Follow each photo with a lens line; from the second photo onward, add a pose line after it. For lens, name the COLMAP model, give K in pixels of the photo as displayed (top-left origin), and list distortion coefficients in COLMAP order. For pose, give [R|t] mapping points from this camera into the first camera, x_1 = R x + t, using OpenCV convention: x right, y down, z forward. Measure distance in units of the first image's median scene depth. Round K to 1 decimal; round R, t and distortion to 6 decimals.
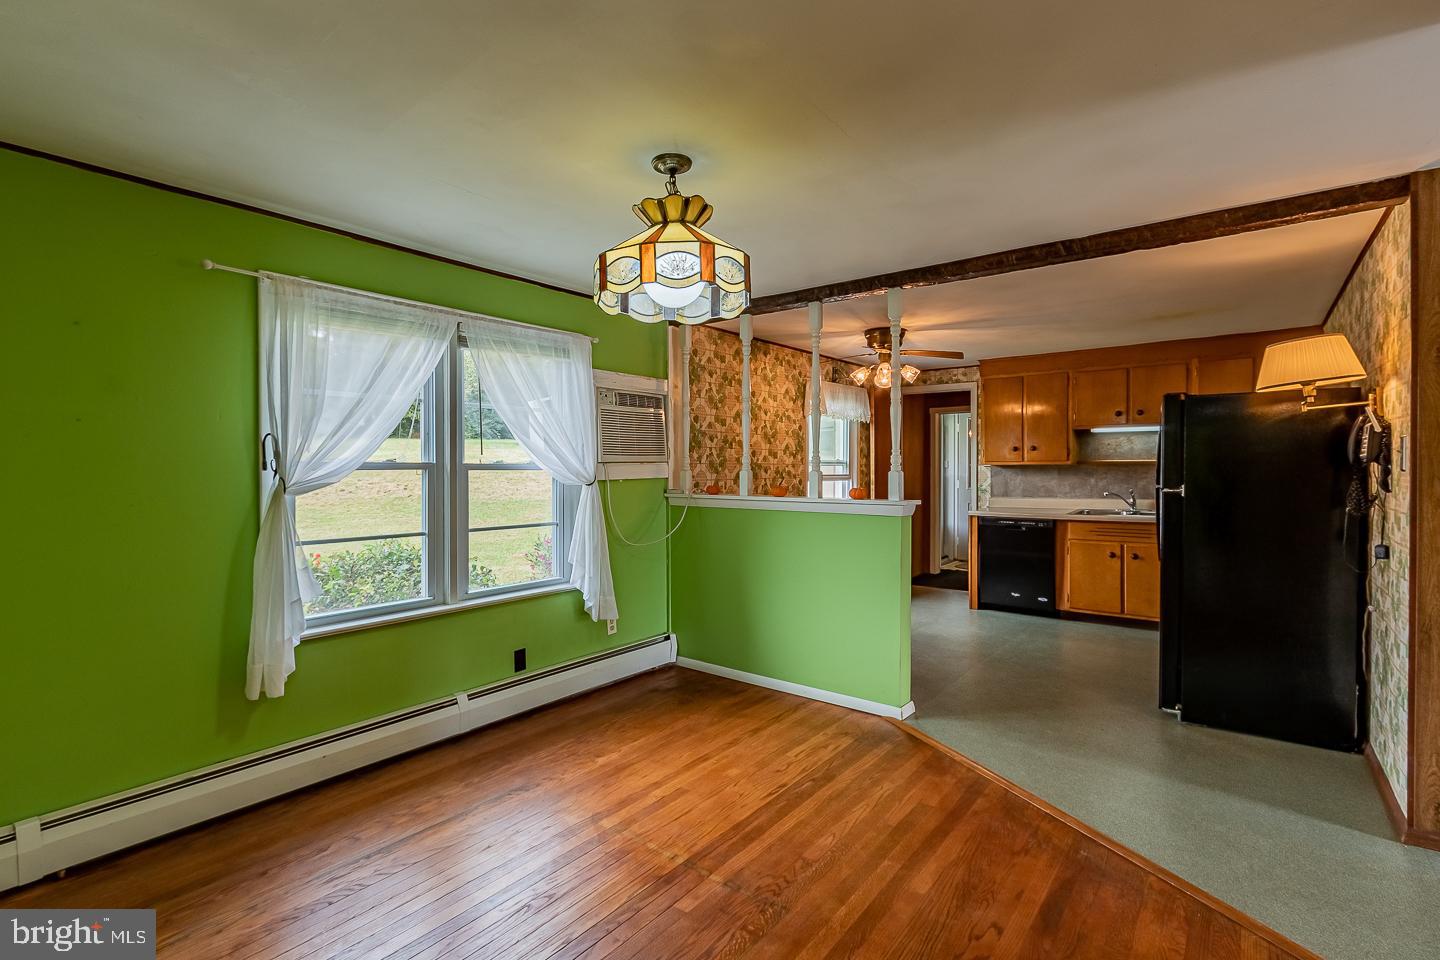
lens RADIAL K [[702.7, 0, 717.6], [0, 702.7, 475.4], [0, 0, 1]] dist [0.005756, -0.000176]
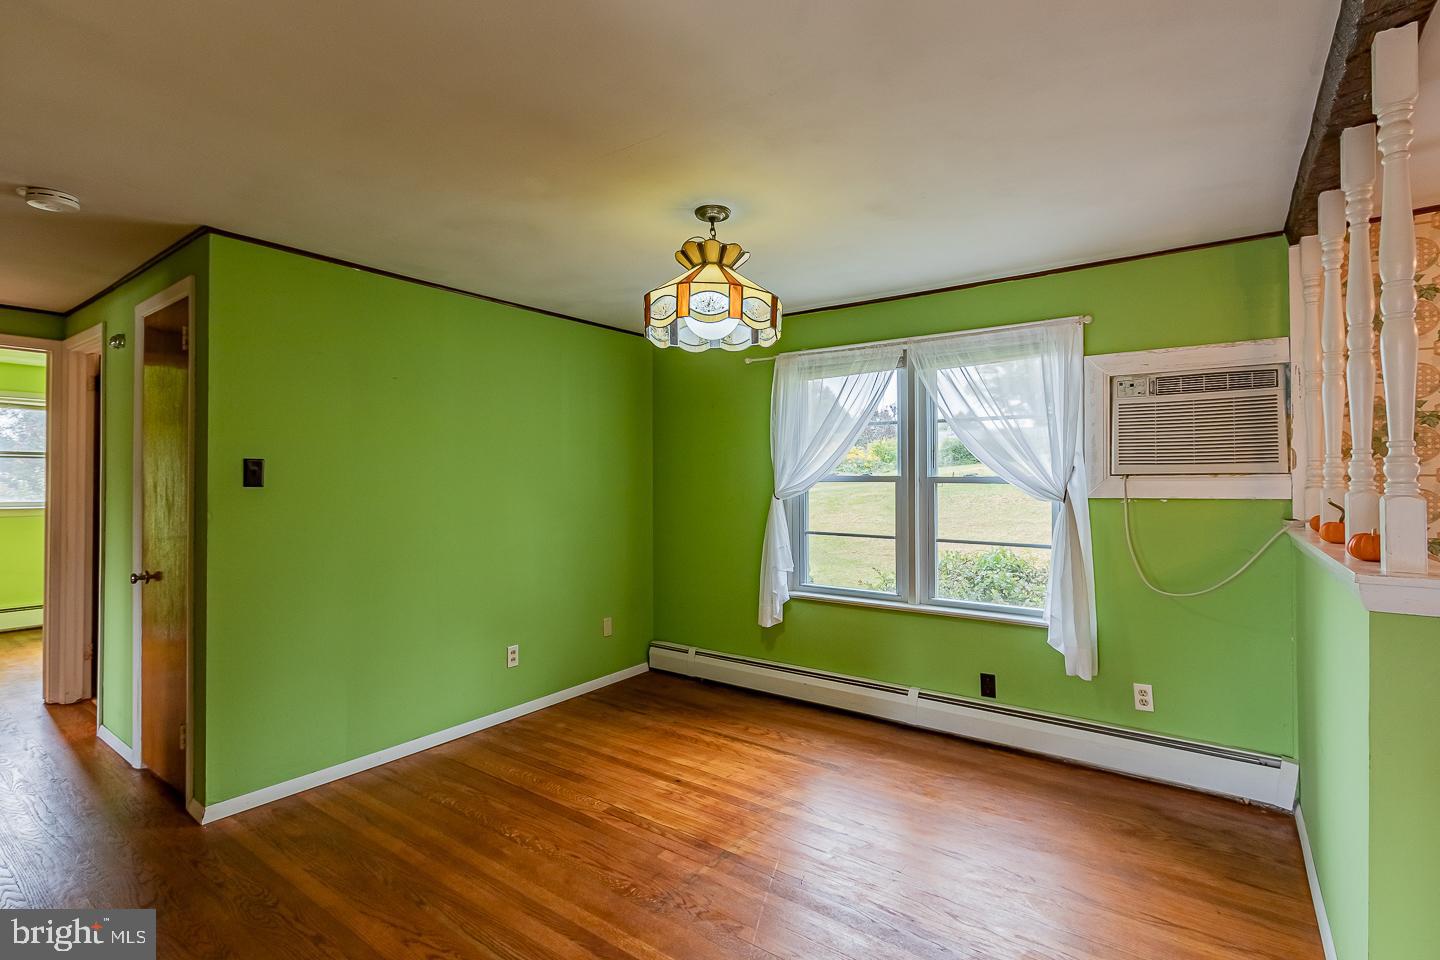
lens RADIAL K [[702.7, 0, 717.6], [0, 702.7, 475.4], [0, 0, 1]] dist [0.005756, -0.000176]
pose [[-0.004268, -0.001910, -0.999989, 0.720123], [-0.012383, 0.999922, -0.001857, -0.013423], [0.999914, 0.012375, -0.004291, 0.692387]]
